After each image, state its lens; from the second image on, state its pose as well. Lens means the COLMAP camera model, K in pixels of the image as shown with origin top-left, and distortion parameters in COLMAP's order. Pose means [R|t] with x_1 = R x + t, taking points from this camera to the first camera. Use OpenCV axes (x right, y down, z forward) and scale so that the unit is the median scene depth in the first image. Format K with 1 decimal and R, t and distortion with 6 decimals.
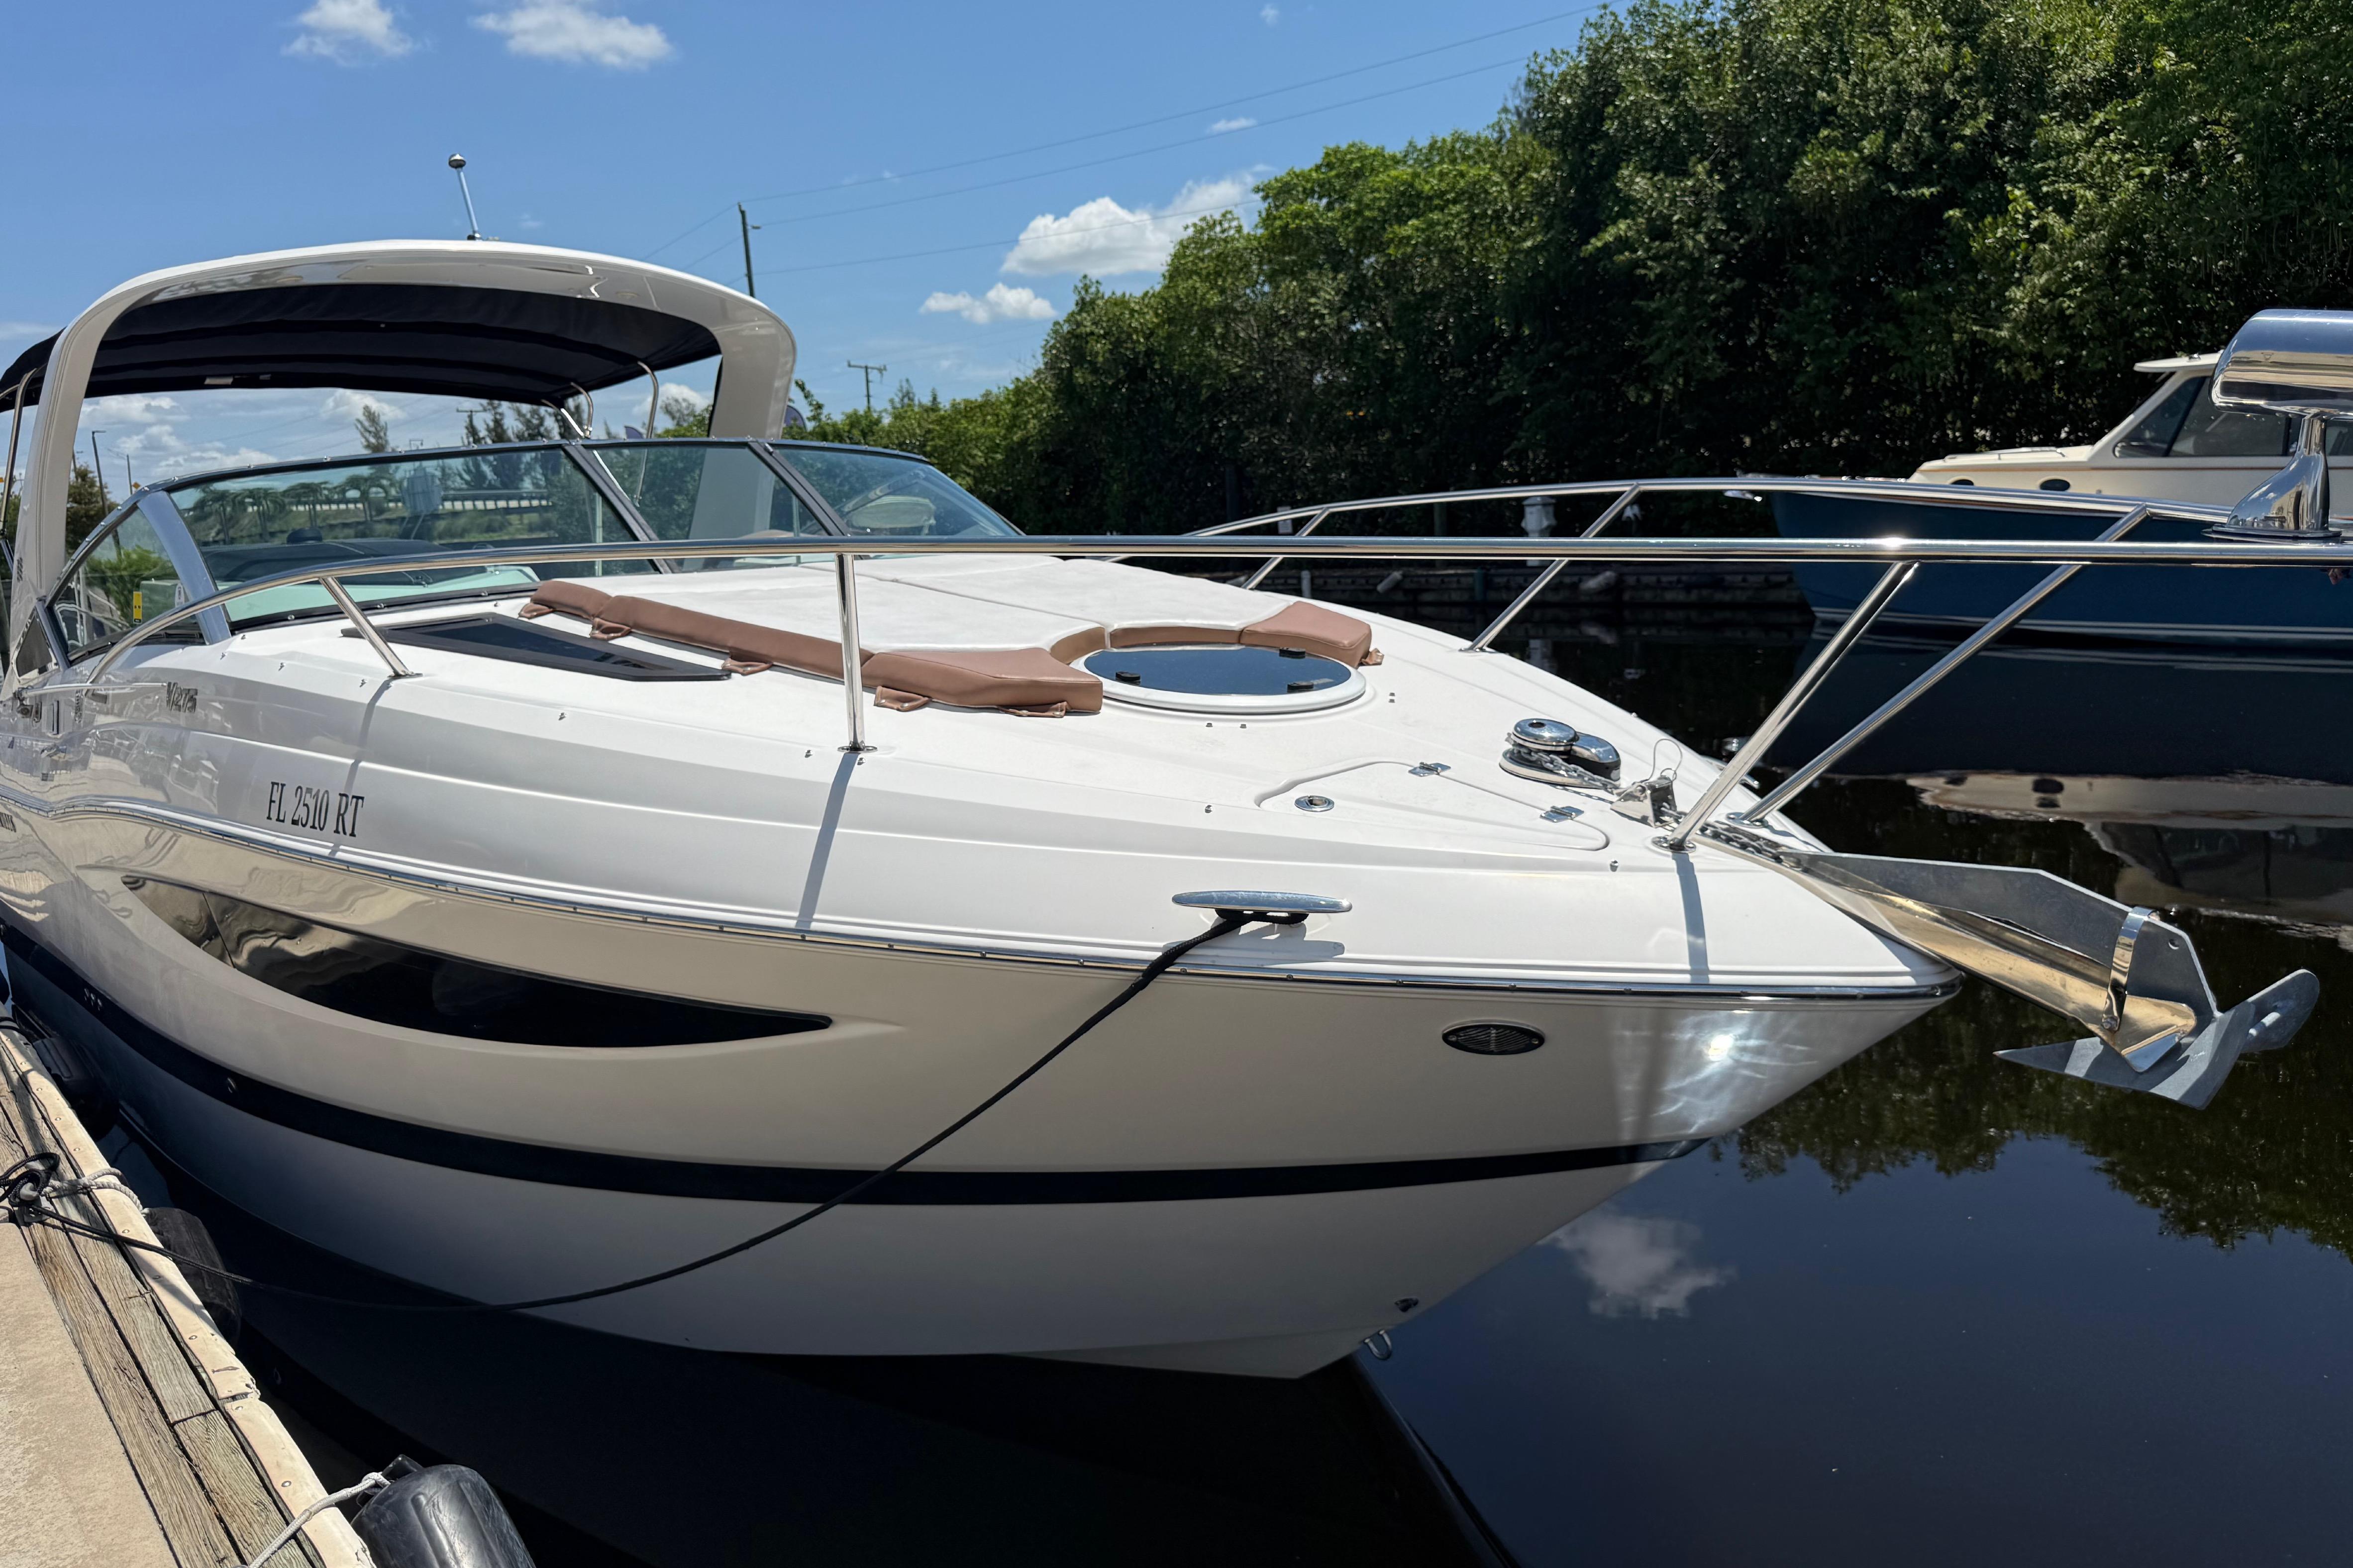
lens RADIAL K [[1734.7, 0, 1183.3], [0, 1734.7, 784.7], [0, 0, 1]] dist [0.005806, 0.005872]
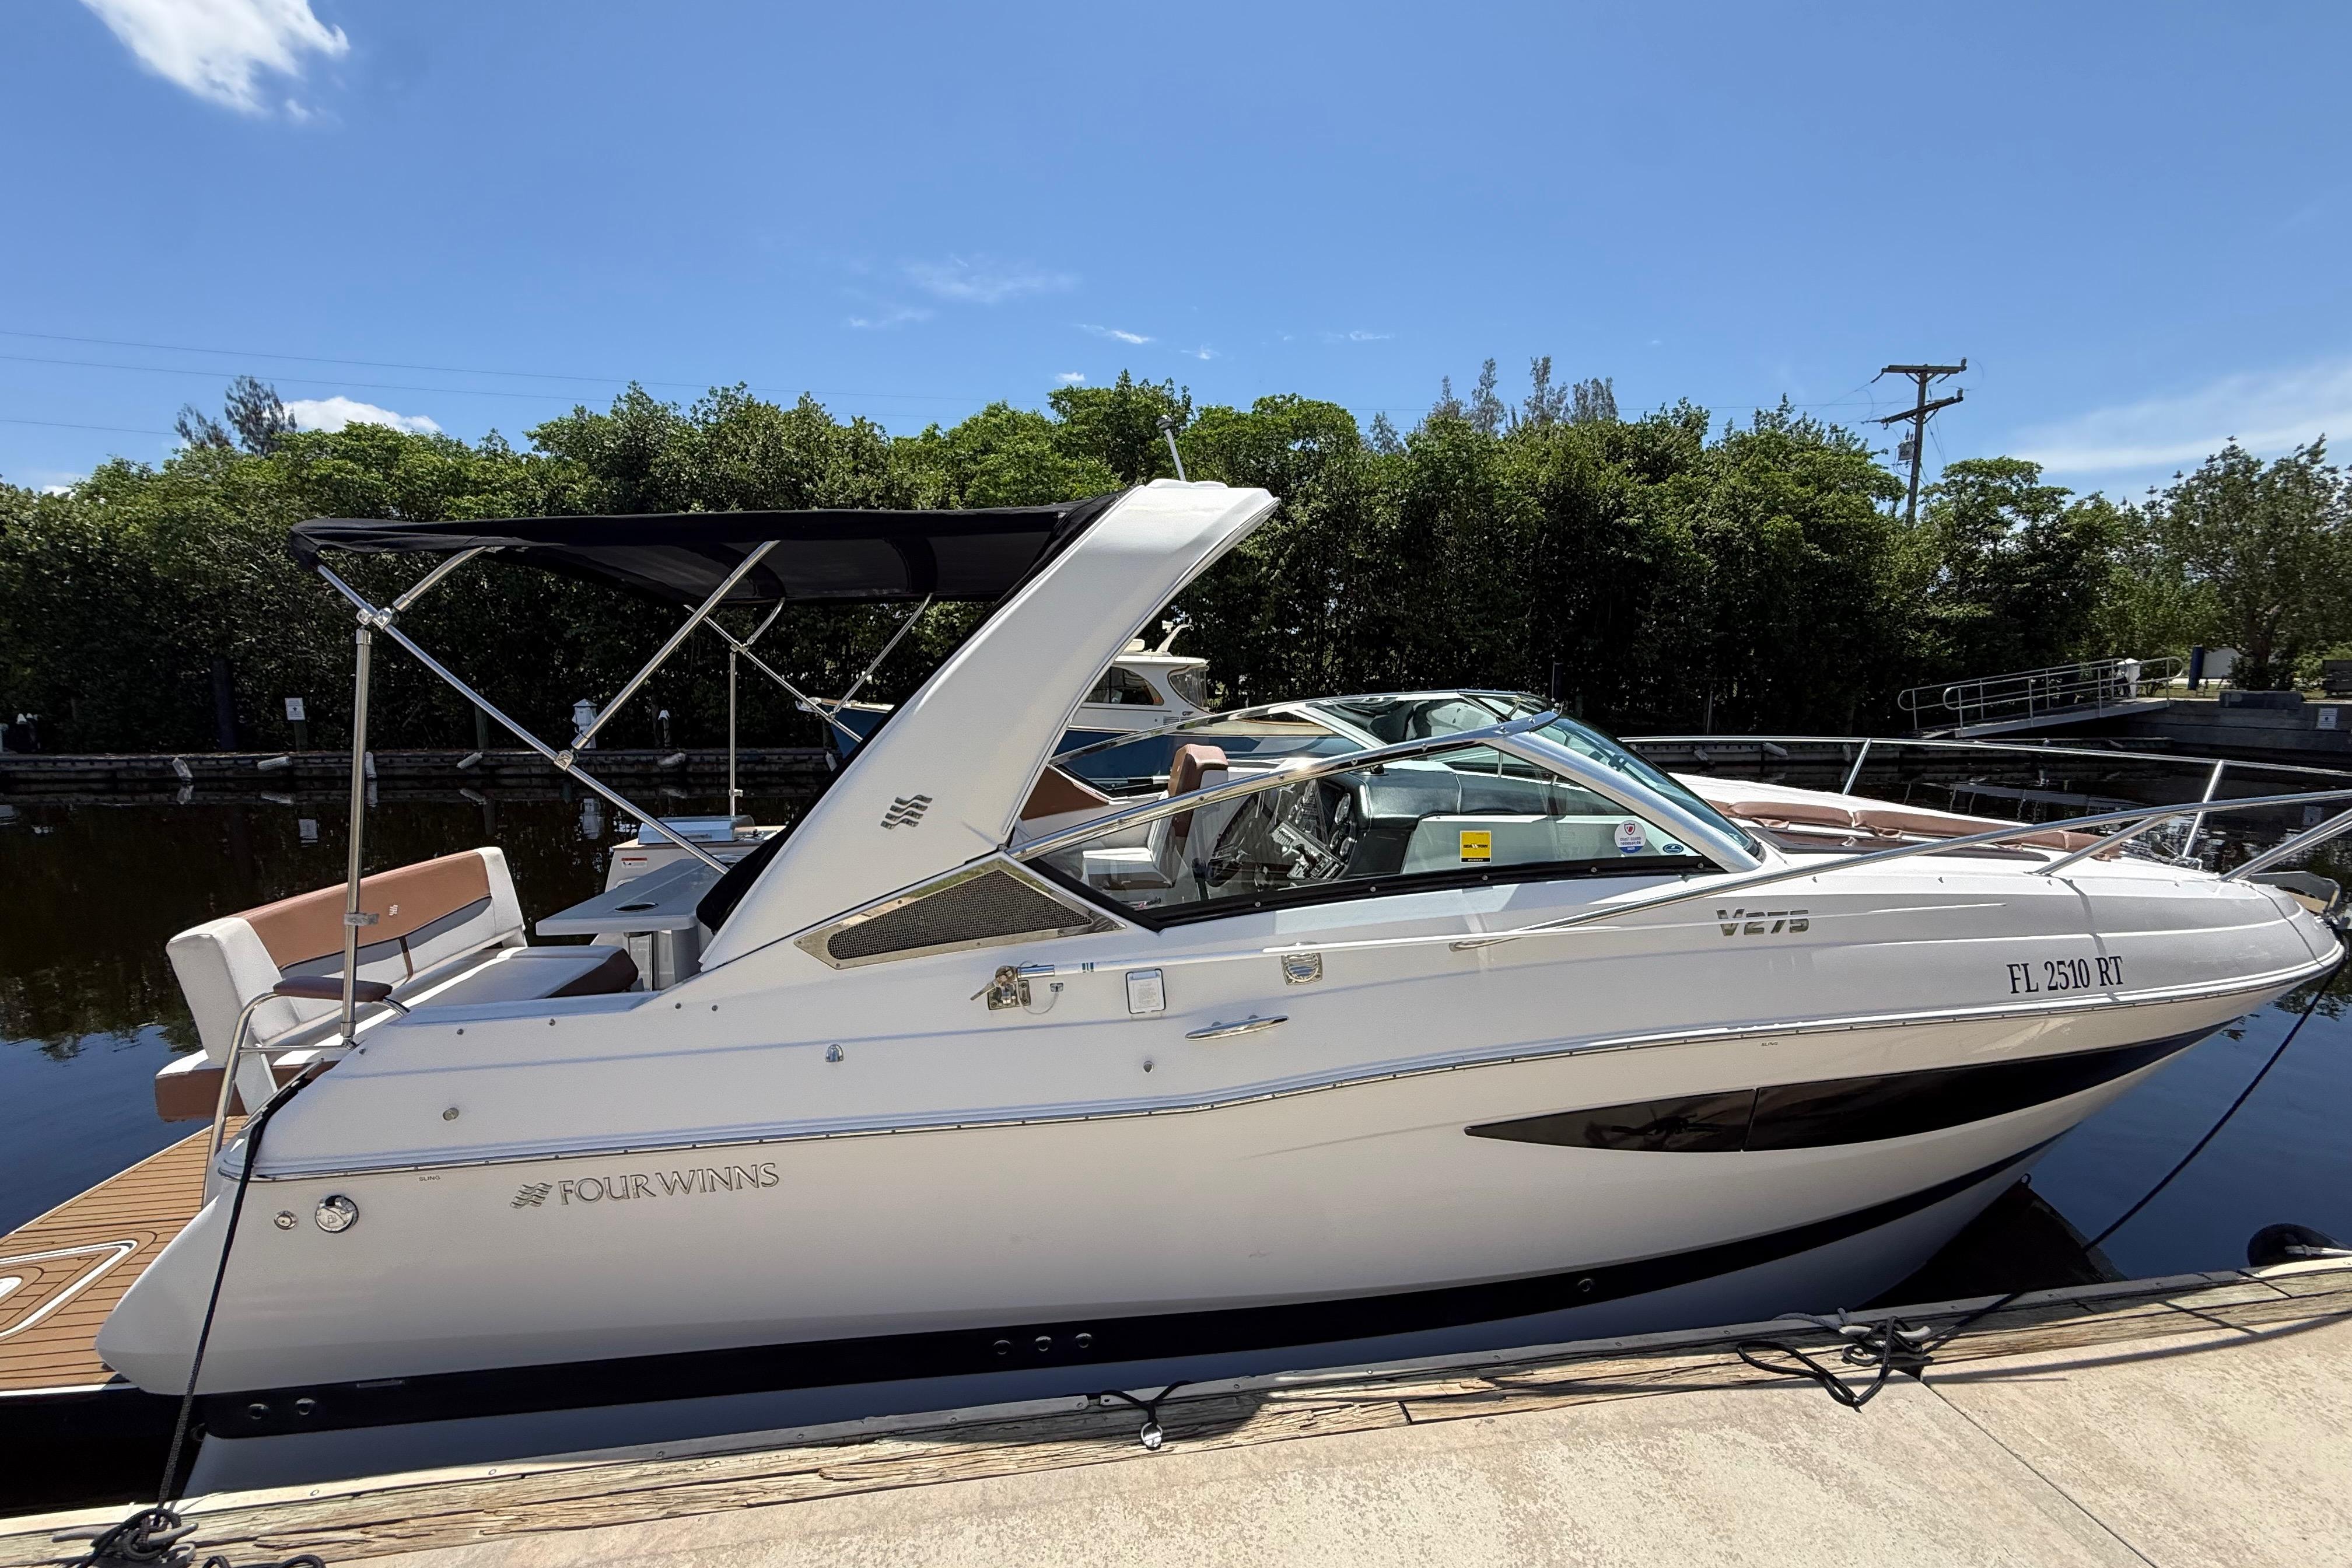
lens RADIAL K [[929.0, 0, 1179.2], [0, 929.0, 789.5], [0, 0, 1]] dist [-0.000858, 0.000065]
pose [[0.540432, -0.042403, 0.840318, -0.226853], [0.099131, 0.994982, -0.013546, -0.037539], [-0.835527, 0.090622, 0.541924, 0.191576]]
